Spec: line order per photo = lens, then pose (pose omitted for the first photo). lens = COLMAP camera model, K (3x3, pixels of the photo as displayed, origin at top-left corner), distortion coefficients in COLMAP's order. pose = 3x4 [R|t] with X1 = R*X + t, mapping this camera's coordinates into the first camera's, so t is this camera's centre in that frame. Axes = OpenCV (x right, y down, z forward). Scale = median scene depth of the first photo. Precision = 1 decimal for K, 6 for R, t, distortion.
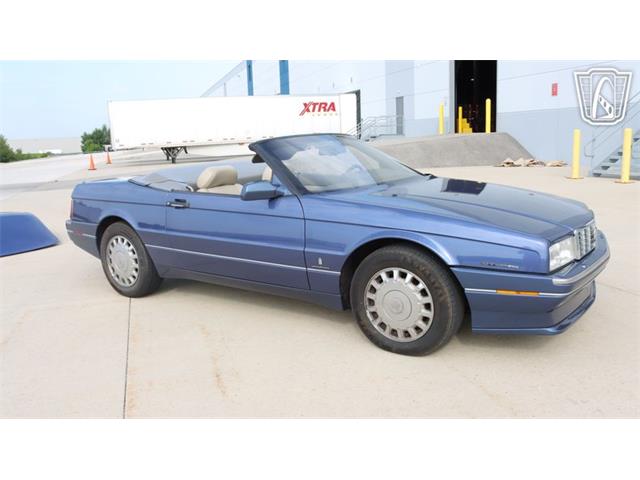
lens RADIAL K [[535.3, 0, 320.0], [0, 535.3, 240.0], [0, 0, 1]] dist [-0.165840, 0.150322]
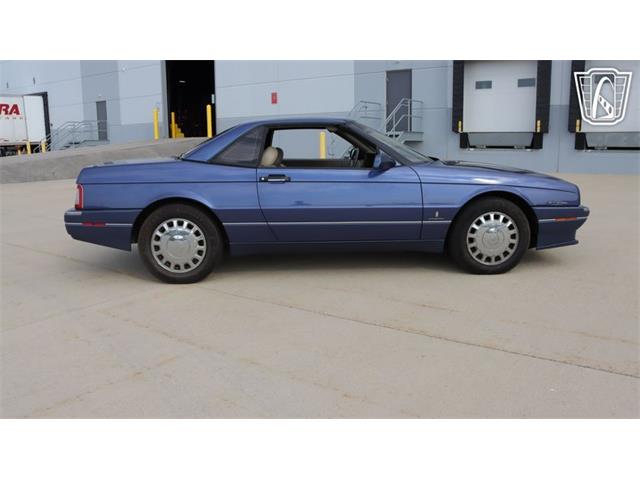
lens RADIAL K [[535.3, 0, 320.0], [0, 535.3, 240.0], [0, 0, 1]] dist [-0.165840, 0.150322]
pose [[0.808948, -0.086987, 0.581409, -0.120690], [0.096415, 0.995232, 0.014754, 0.006757], [-0.579920, 0.044121, 0.813478, 0.012612]]
